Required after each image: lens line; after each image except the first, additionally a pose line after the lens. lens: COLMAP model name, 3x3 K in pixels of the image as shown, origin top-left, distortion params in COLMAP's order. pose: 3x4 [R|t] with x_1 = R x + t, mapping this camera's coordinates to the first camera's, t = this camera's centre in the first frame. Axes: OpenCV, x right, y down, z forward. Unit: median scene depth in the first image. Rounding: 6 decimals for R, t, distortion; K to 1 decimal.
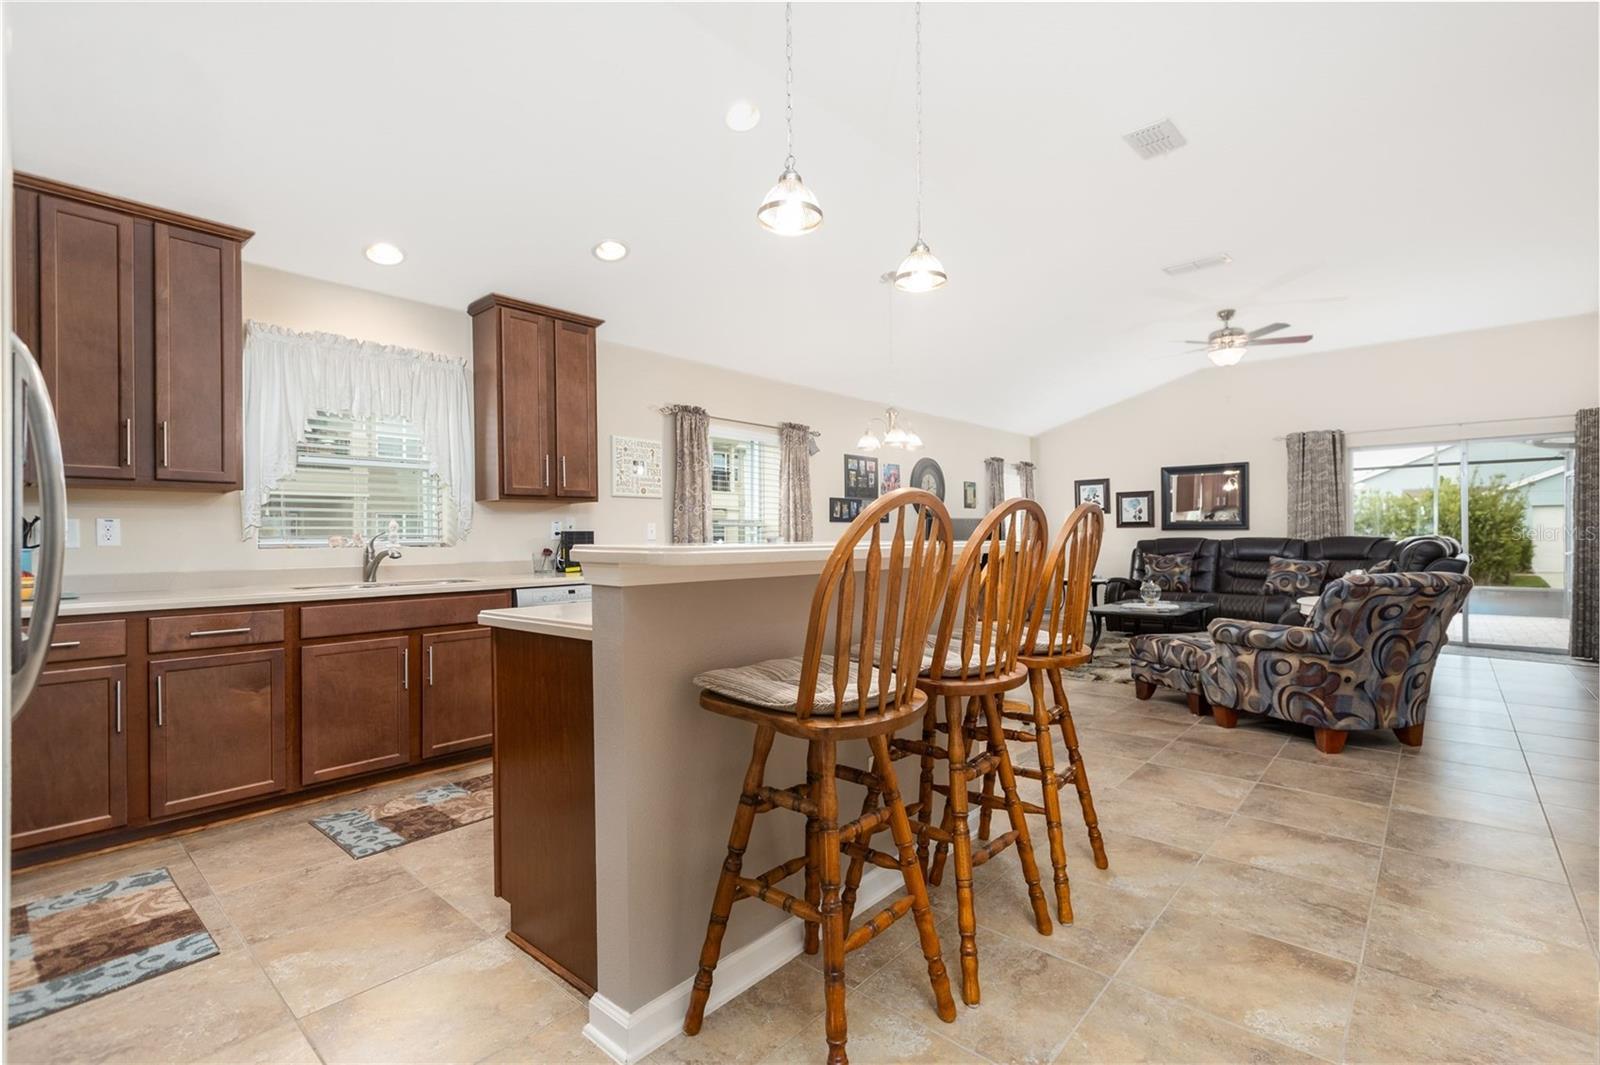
lens RADIAL K [[738.5, 0, 789.0], [0, 738.5, 532.5], [0, 0, 1]] dist [0.003257, -0.000341]
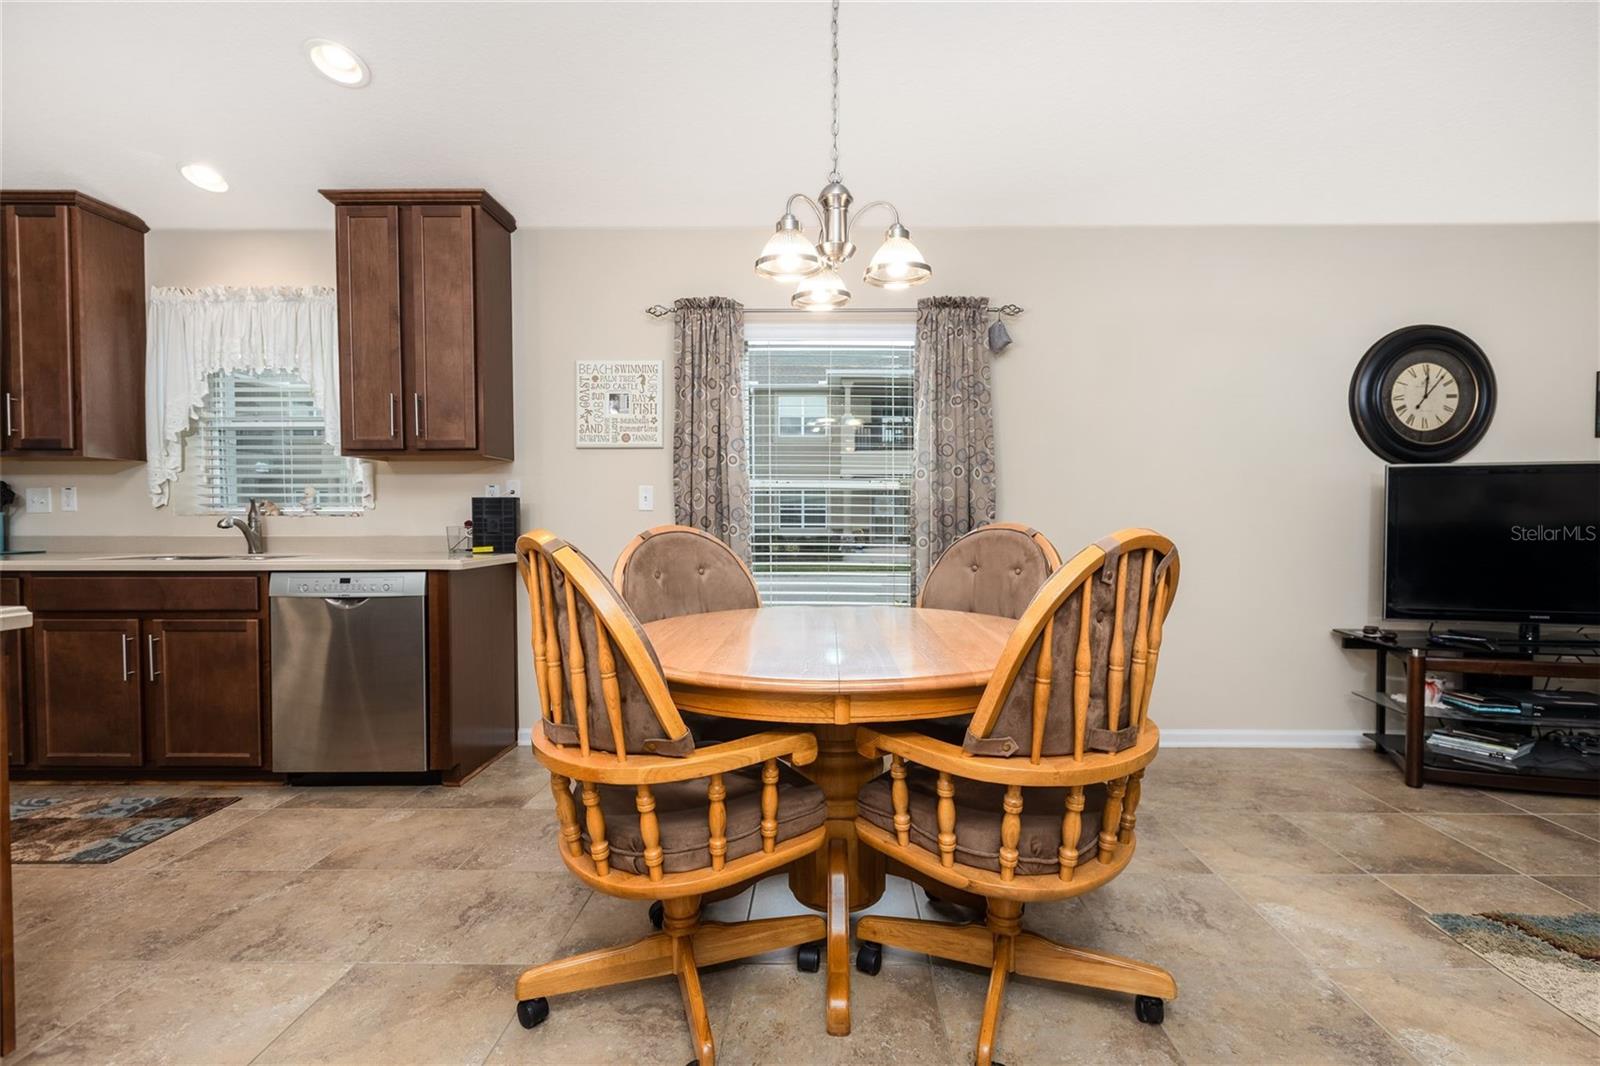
lens RADIAL K [[688.0, 0, 836.9], [0, 688.0, 545.3], [0, 0, 1]] dist [-0.009111, -0.000105]
pose [[0.669542, 0.037308, -0.741837, 0.473906], [0.001968, 0.998645, 0.052000, 0.011819], [0.742772, -0.036276, 0.668561, 0.842011]]
